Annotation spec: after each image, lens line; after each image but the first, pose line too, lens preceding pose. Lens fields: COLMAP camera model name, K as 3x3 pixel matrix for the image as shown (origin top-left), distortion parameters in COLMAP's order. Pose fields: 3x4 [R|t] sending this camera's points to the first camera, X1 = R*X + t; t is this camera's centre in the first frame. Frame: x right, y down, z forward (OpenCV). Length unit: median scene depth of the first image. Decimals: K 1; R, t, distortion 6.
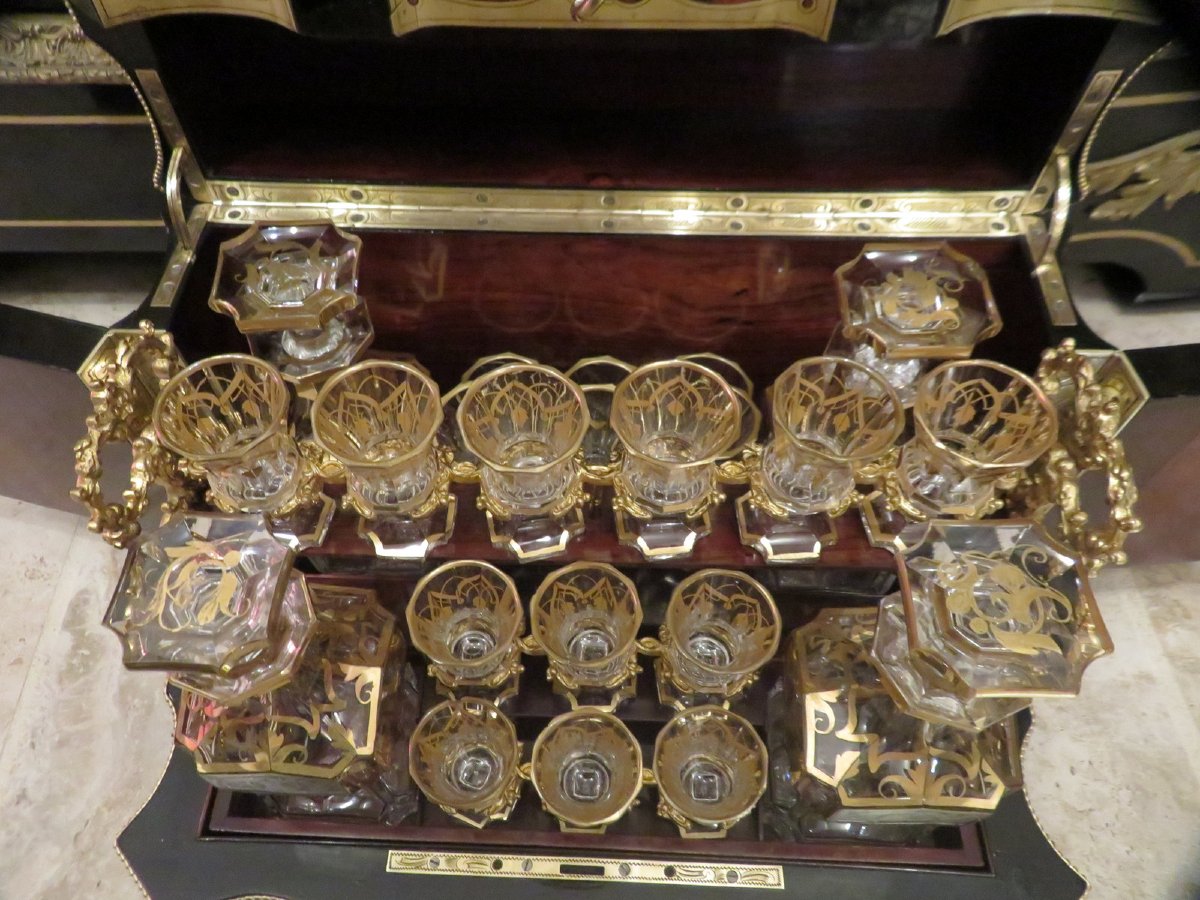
lens RADIAL K [[854.9, 0, 598.1], [0, 854.9, 446.9], [0, 0, 1]] dist [-0.012840, 0.020106]
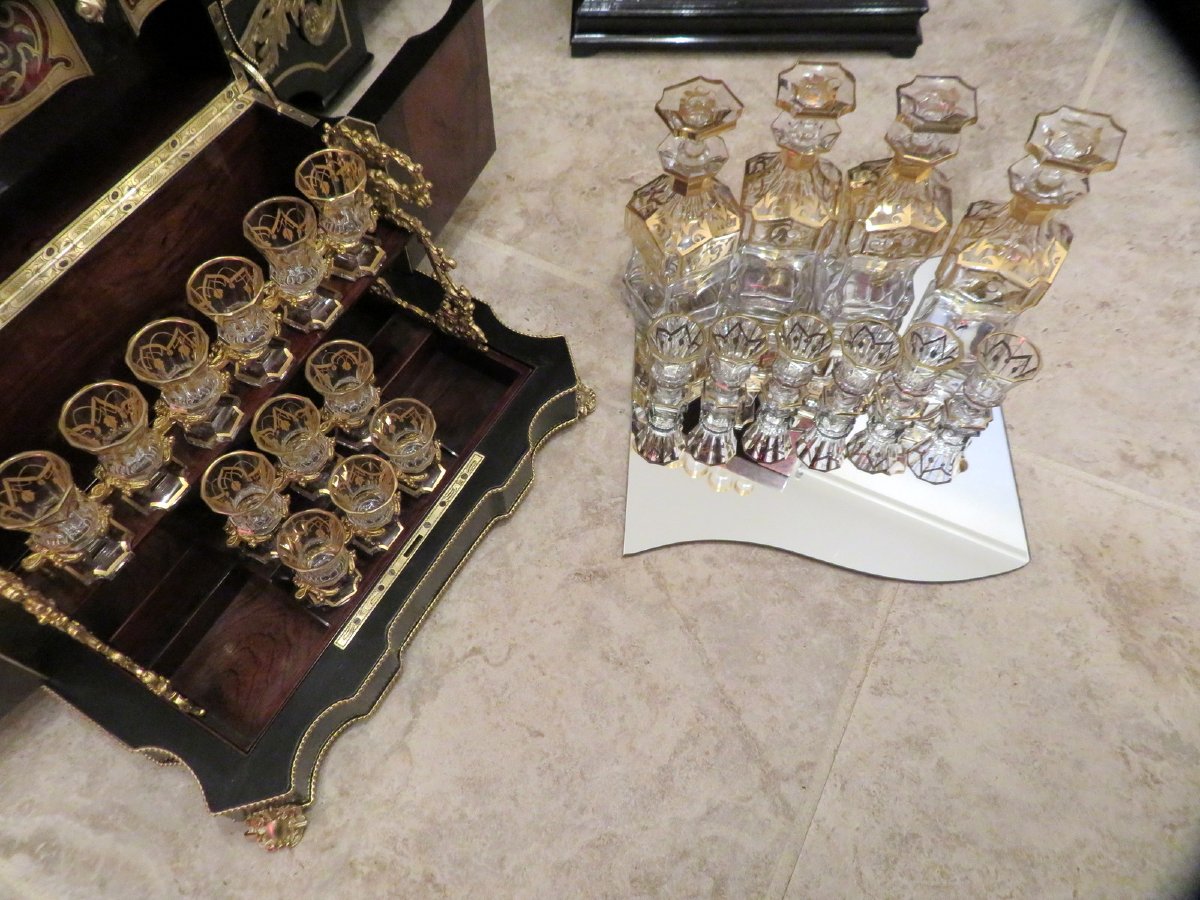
lens RADIAL K [[854.9, 0, 604.9], [0, 854.9, 453.4], [0, 0, 1]] dist [-0.012840, 0.020106]
pose [[0.456579, -0.772827, 0.440766, -0.496133], [0.725561, 0.610154, 0.318235, 0.148318], [-0.514876, 0.174503, 0.839316, -0.684463]]
